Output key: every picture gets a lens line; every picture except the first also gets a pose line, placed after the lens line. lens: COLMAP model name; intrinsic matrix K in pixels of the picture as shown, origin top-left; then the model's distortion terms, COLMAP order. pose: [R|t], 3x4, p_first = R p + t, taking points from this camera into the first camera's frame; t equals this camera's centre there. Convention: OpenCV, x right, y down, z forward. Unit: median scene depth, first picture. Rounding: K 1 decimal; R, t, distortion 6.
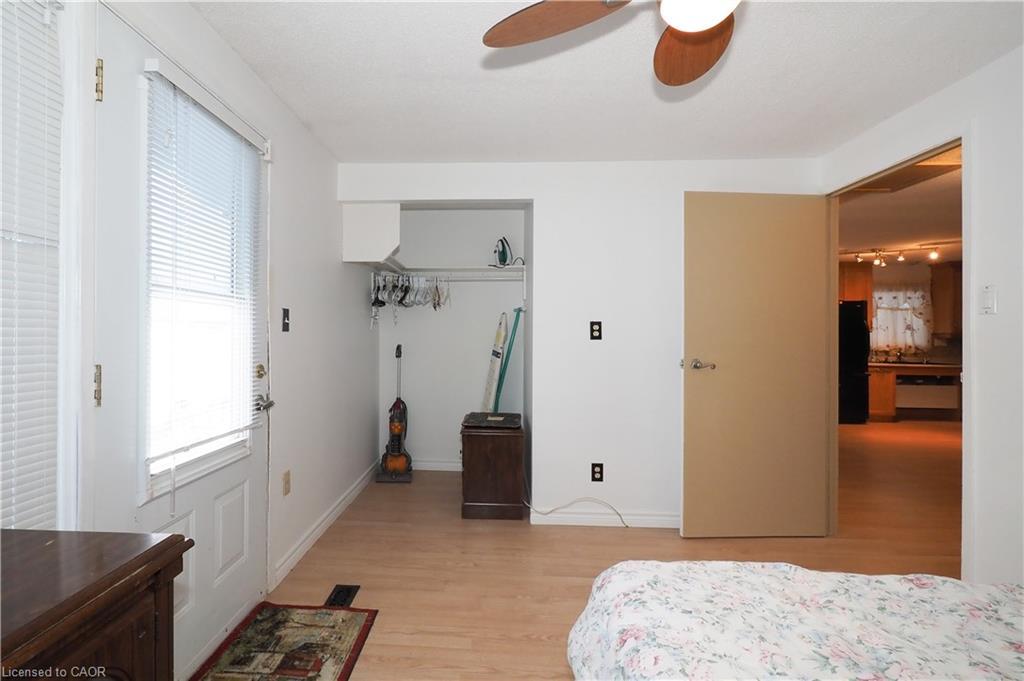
lens RADIAL K [[430.3, 0, 511.0], [0, 430.3, 323.8], [0, 0, 1]] dist [0.001716, 0.000200]
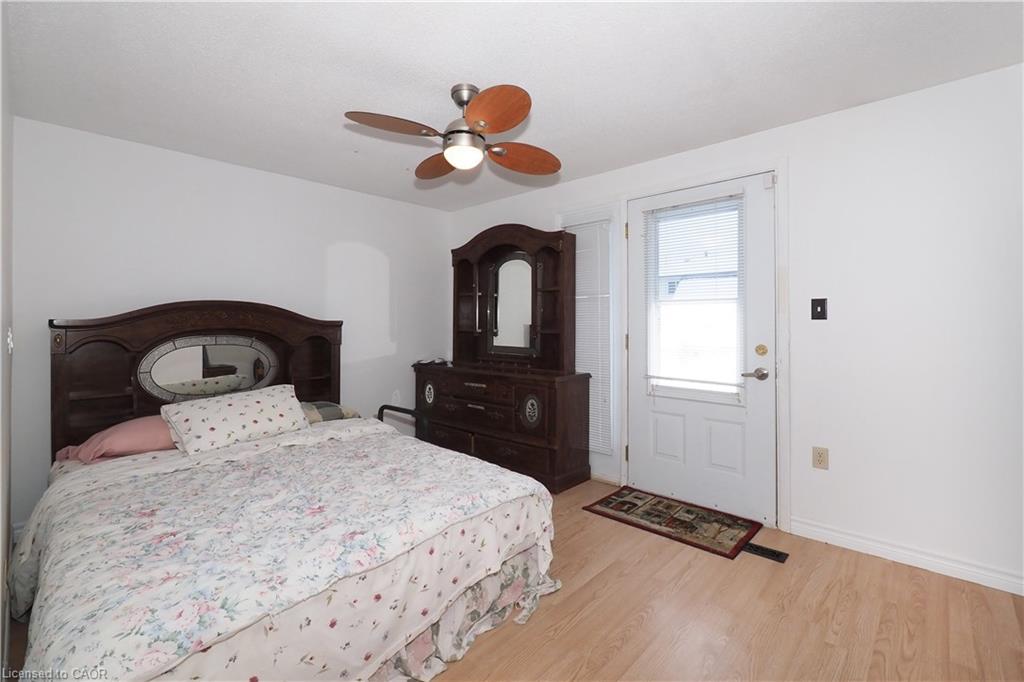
lens RADIAL K [[470.7, 0, 512.0], [0, 470.7, 341.0], [0, 0, 1]] dist [-0.002296, -0.000395]
pose [[-0.608043, 0.021411, -0.793615, 1.119999], [0.006738, 0.999739, 0.021810, 0.051189], [0.793875, 0.007914, -0.608029, 1.383757]]
